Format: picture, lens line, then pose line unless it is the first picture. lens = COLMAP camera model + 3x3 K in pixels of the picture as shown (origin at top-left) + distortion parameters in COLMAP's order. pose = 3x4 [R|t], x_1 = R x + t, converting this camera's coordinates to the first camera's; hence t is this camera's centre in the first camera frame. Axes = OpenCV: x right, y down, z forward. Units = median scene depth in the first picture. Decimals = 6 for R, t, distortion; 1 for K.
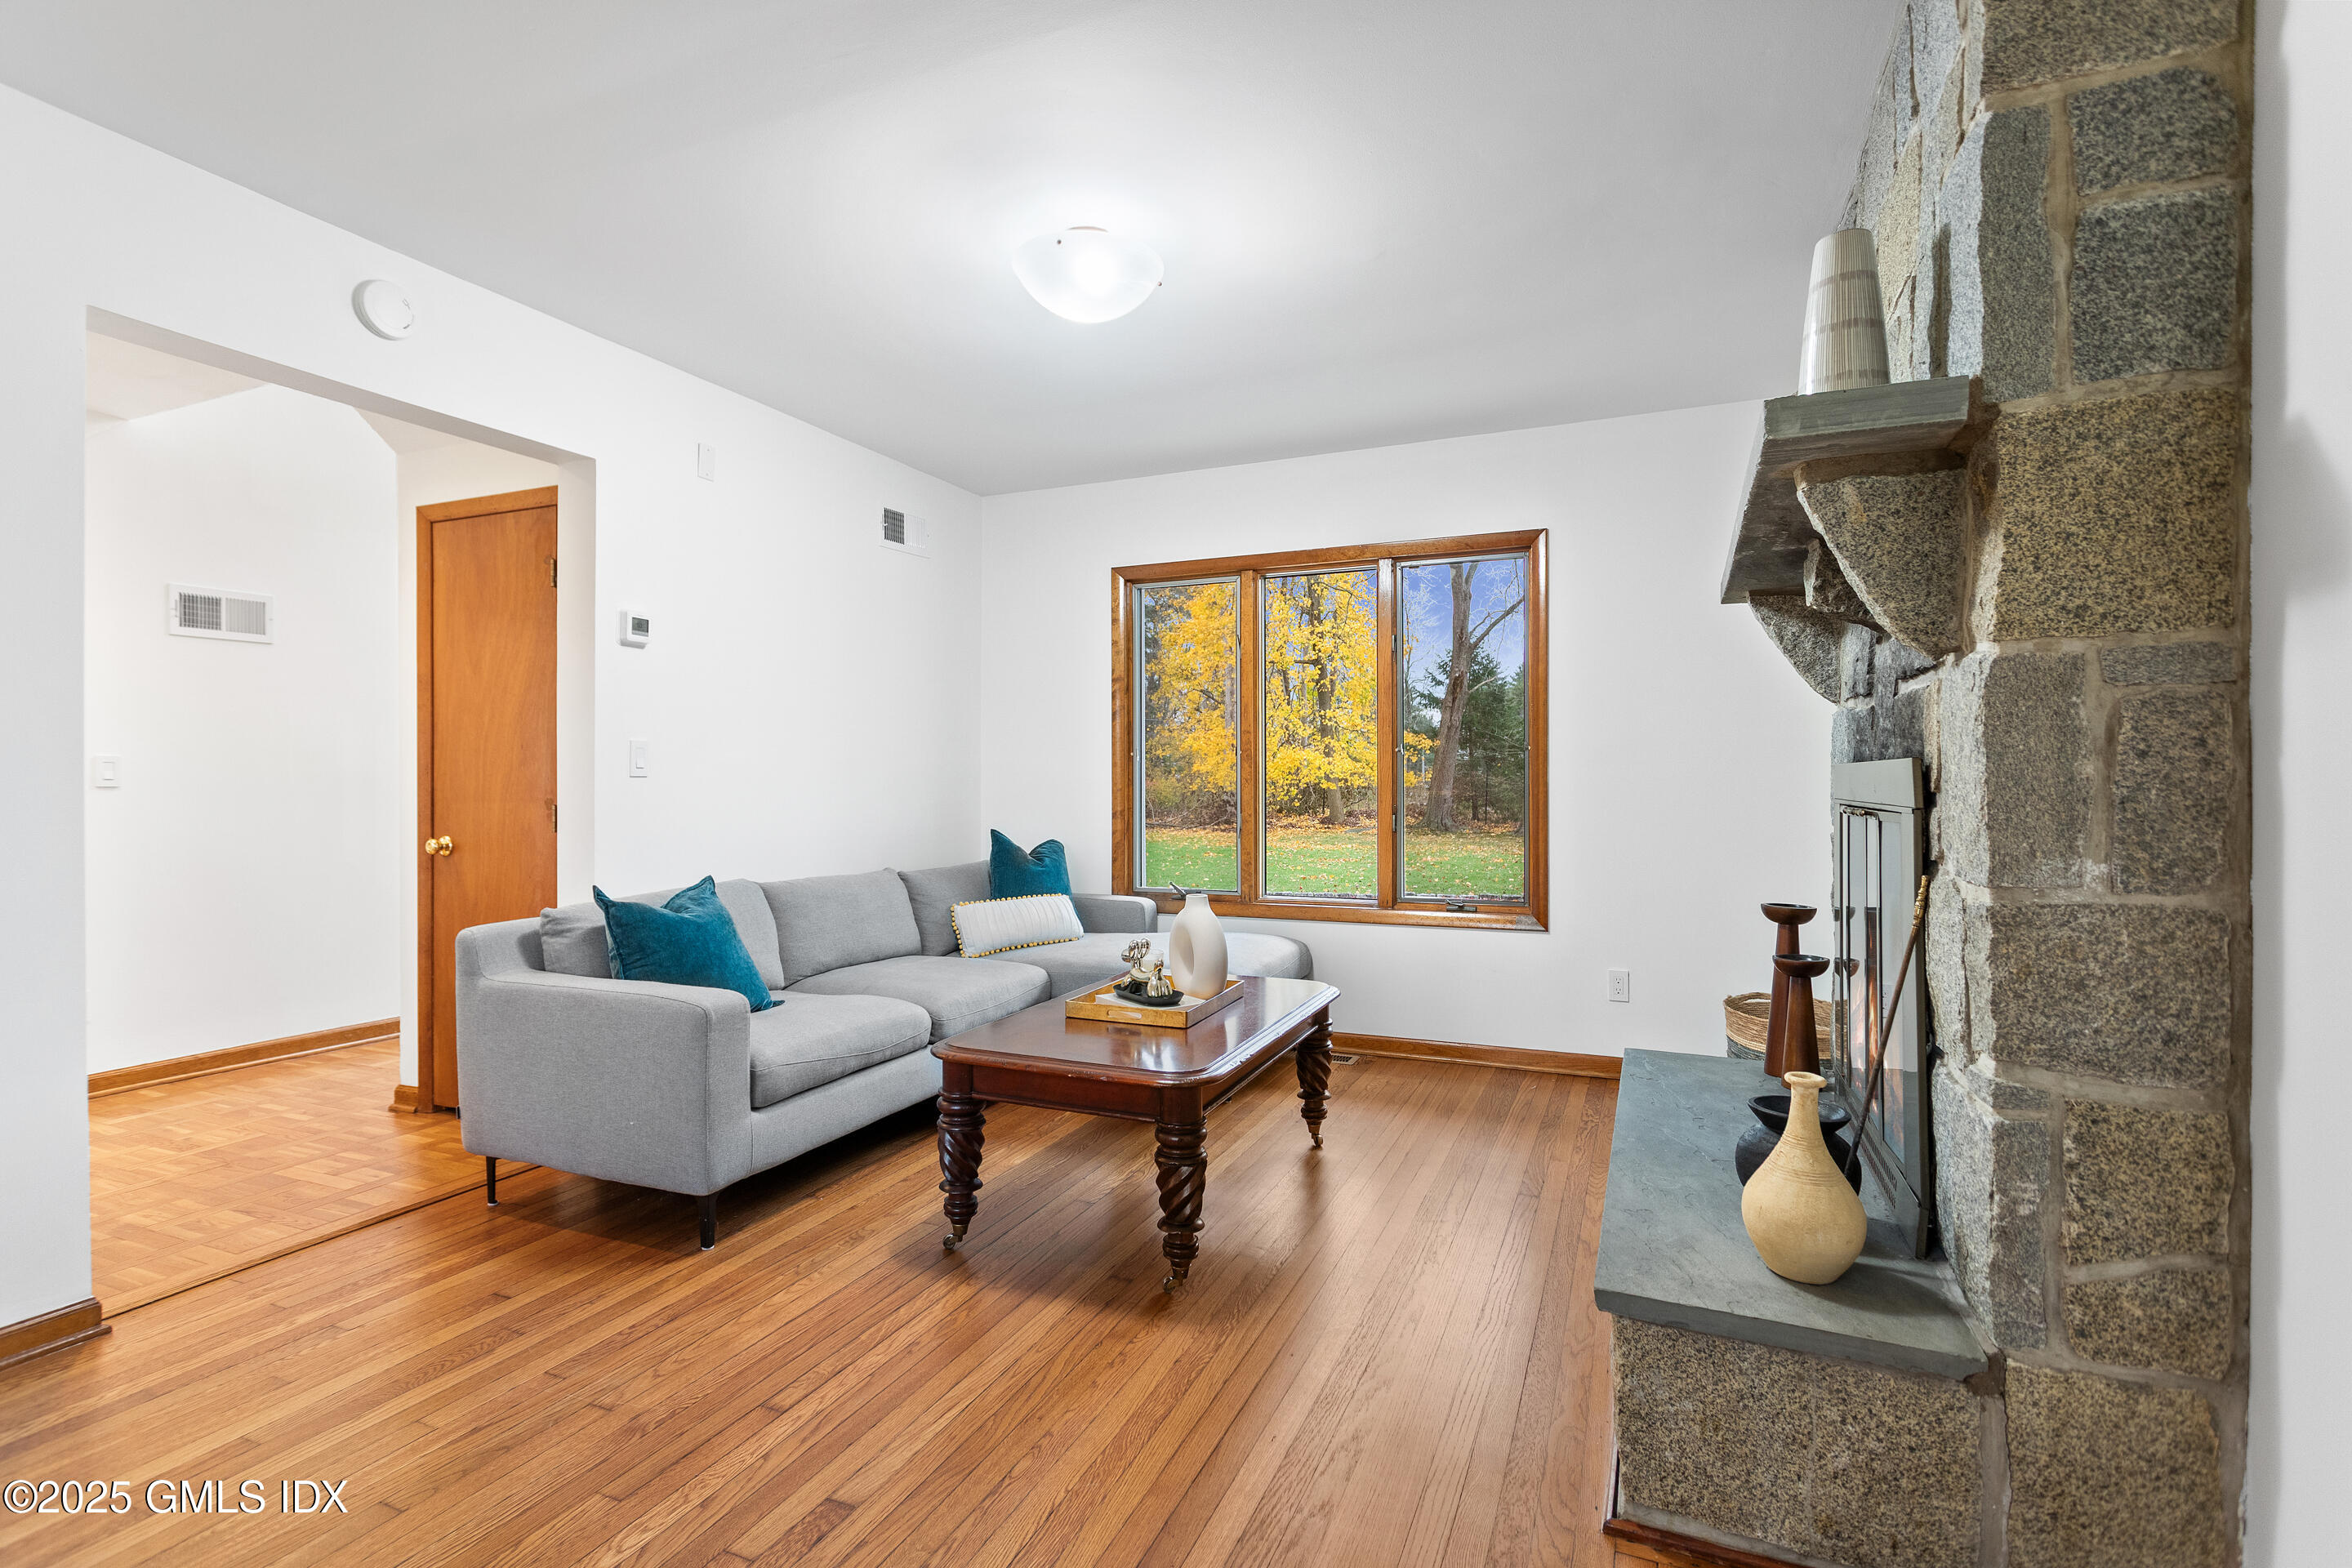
lens RADIAL K [[1105.6, 0, 1170.3], [0, 1105.6, 793.9], [0, 0, 1]] dist [0.001888, 0.000199]
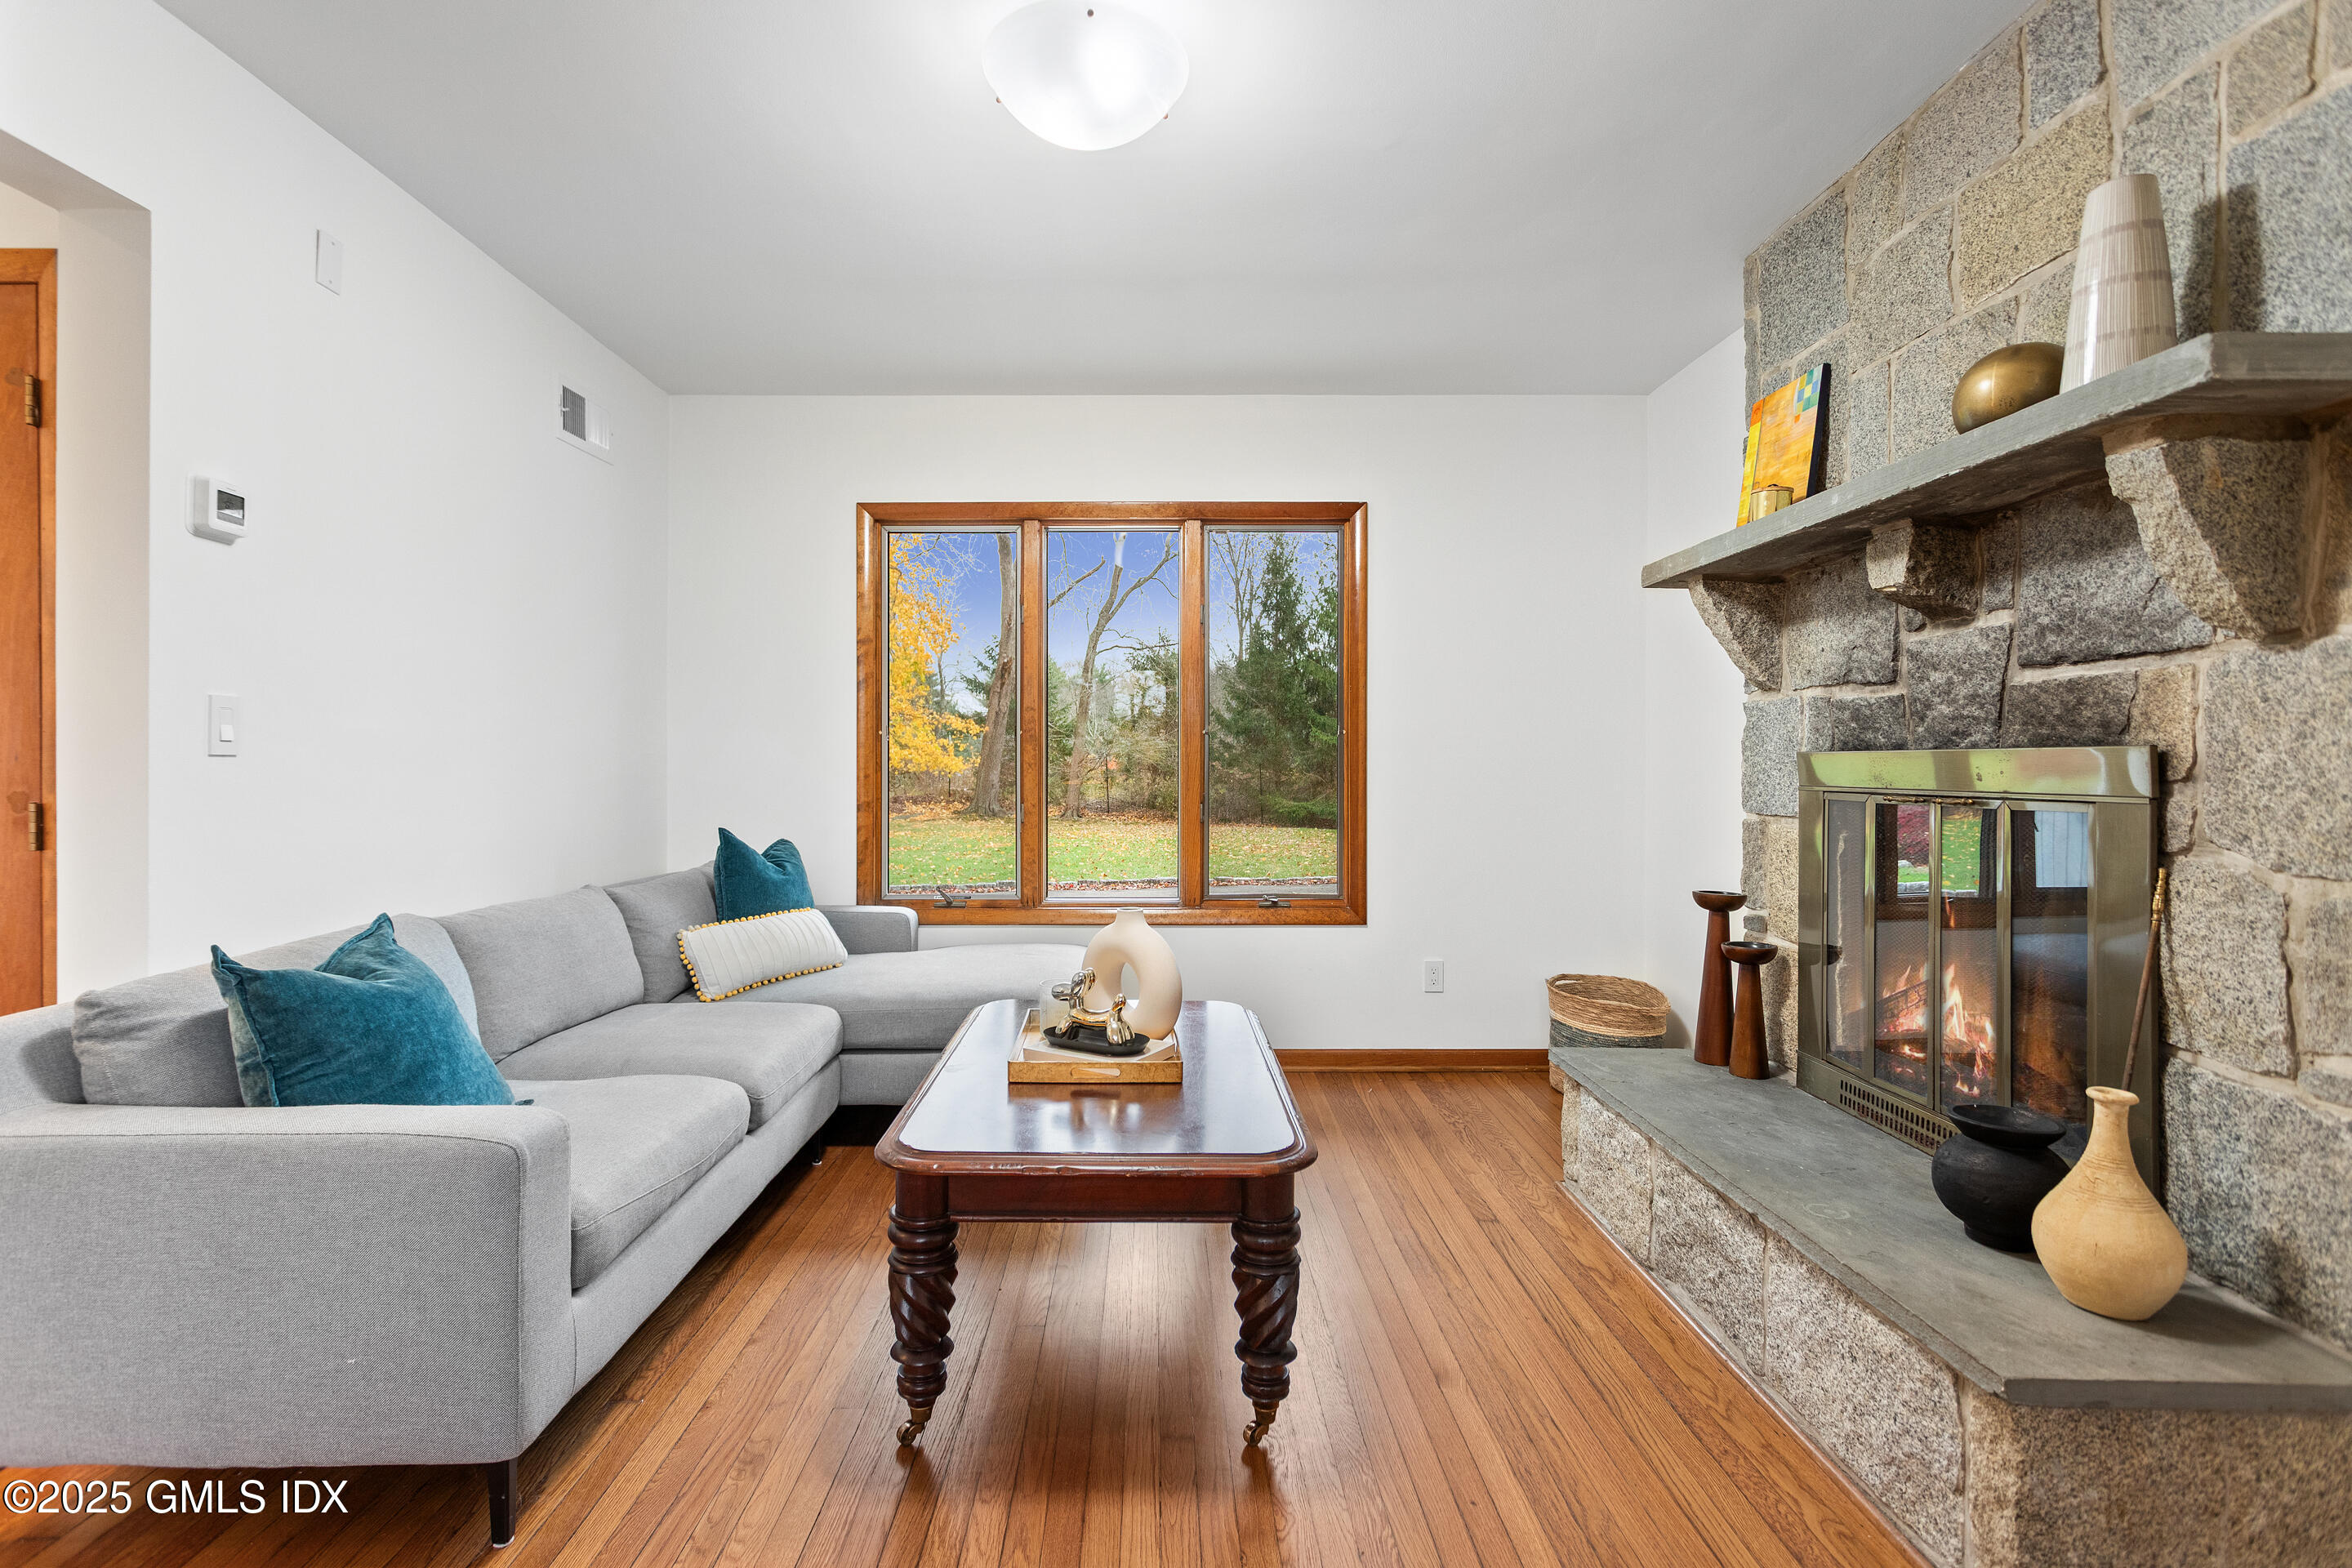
lens RADIAL K [[1117.9, 0, 1176.0], [0, 1117.9, 784.0], [0, 0, 1]] dist [0.002239, 0.000301]
pose [[0.916016, -0.002617, 0.401133, -0.288816], [0.000837, 0.999989, 0.004611, -0.002601], [-0.401141, -0.003888, 0.916008, 0.264076]]
